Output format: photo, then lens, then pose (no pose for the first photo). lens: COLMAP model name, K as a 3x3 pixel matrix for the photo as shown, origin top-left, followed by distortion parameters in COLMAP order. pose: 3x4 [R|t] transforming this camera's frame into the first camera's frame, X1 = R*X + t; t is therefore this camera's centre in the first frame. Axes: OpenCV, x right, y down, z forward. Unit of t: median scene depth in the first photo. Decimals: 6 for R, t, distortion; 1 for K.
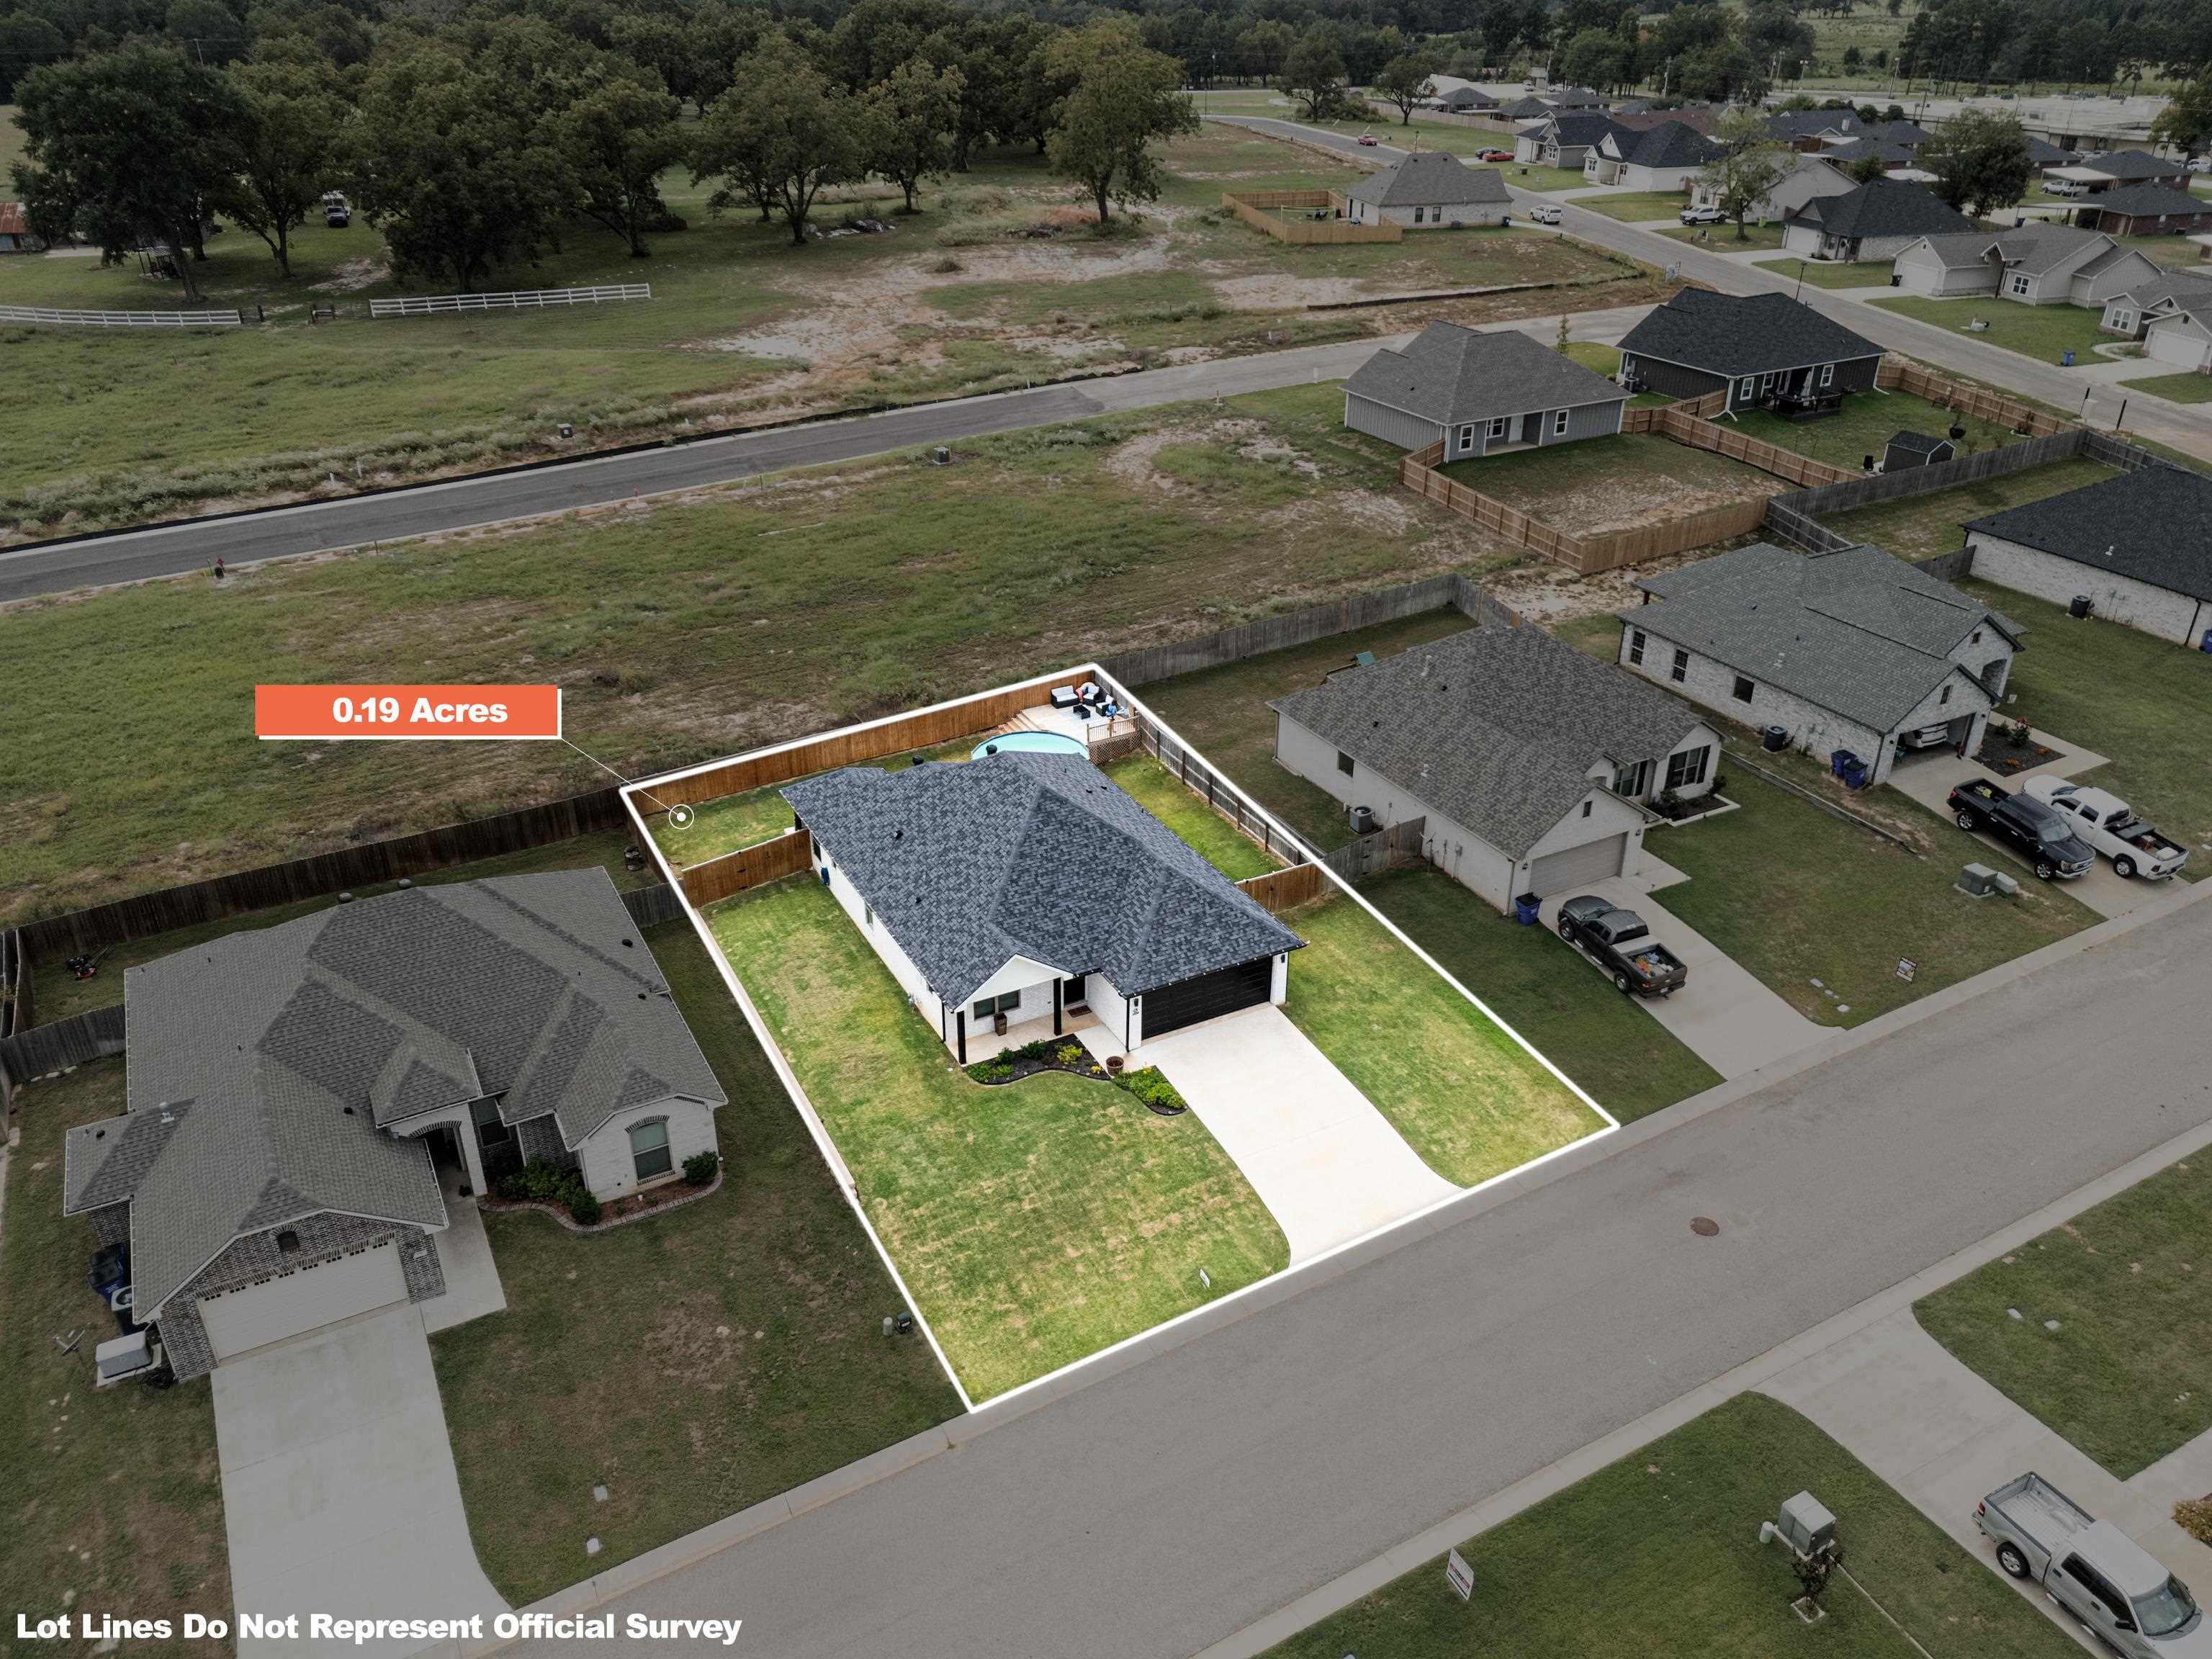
lens RADIAL K [[1614.1, 0, 1118.9], [0, 1614.1, 823.3], [0, 0, 1]] dist [0.031936, -0.007739]
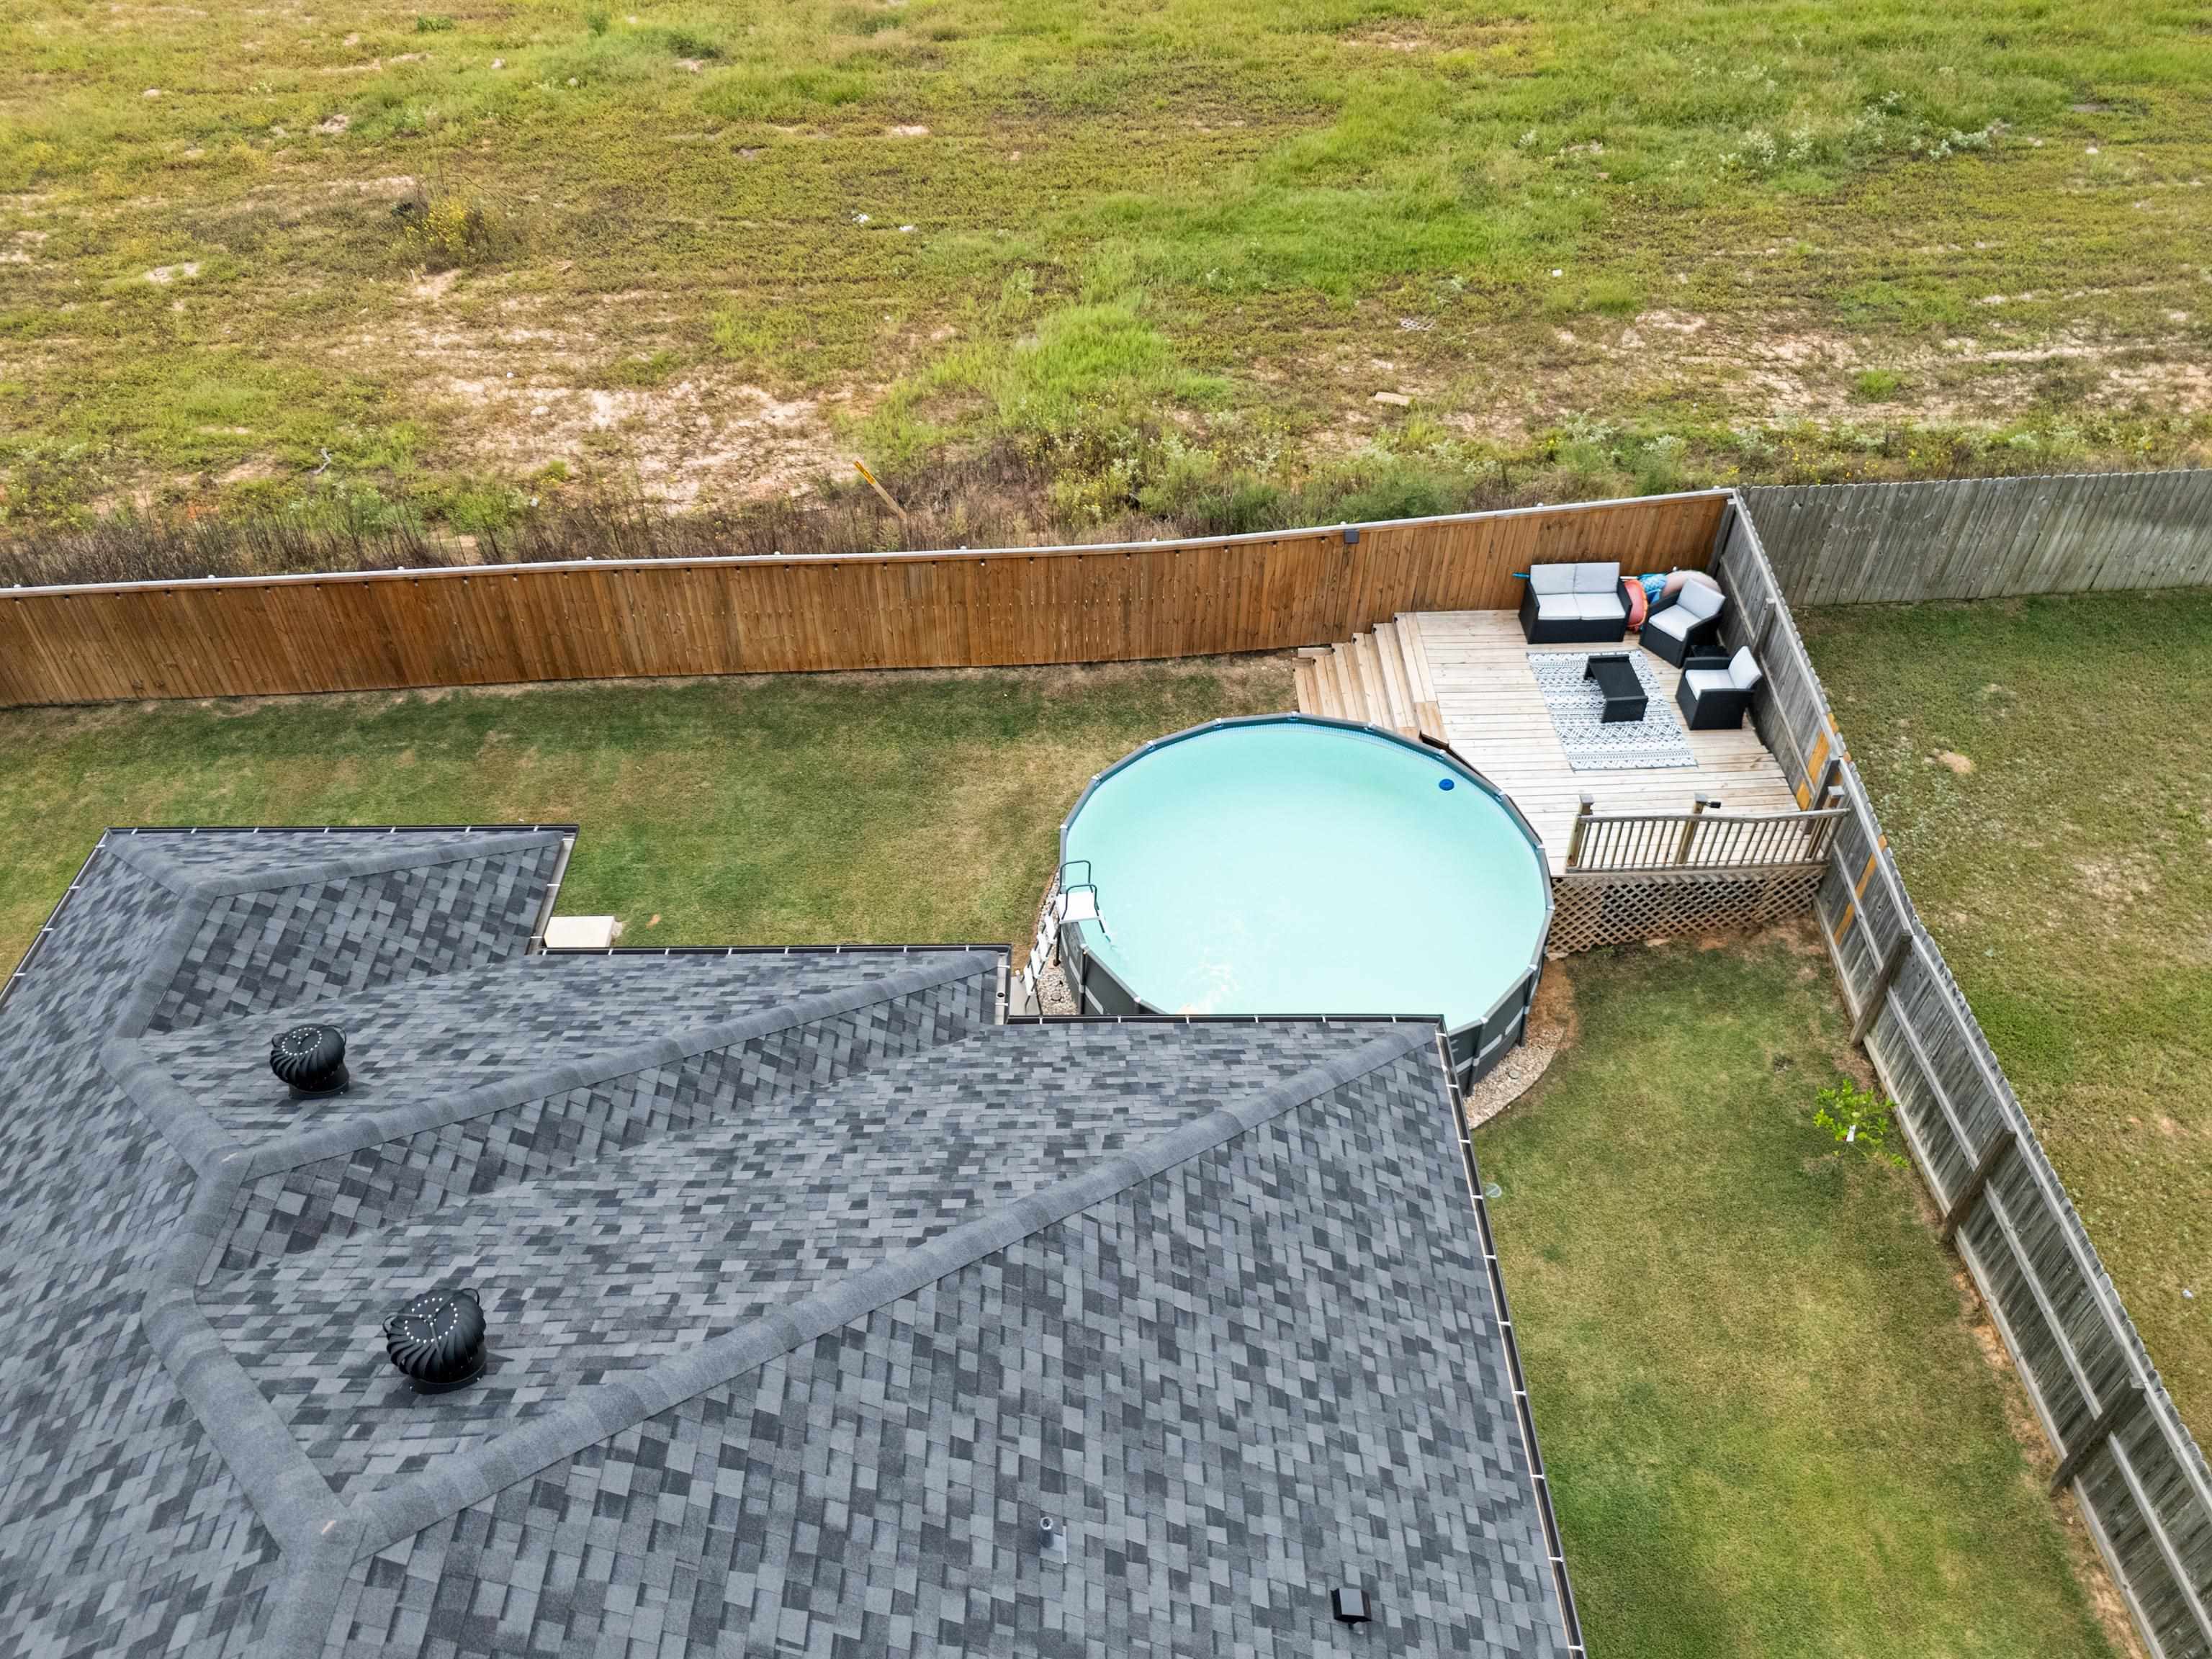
lens RADIAL K [[1614.1, 0, 1106.8], [0, 1614.1, 830.4], [0, 0, 1]] dist [0.031936, -0.007739]
pose [[0.888502, 0.307512, -0.340588, -0.000768], [-0.209948, 0.932411, 0.294162, -0.152105], [0.408026, -0.189858, 0.893011, 1.057866]]
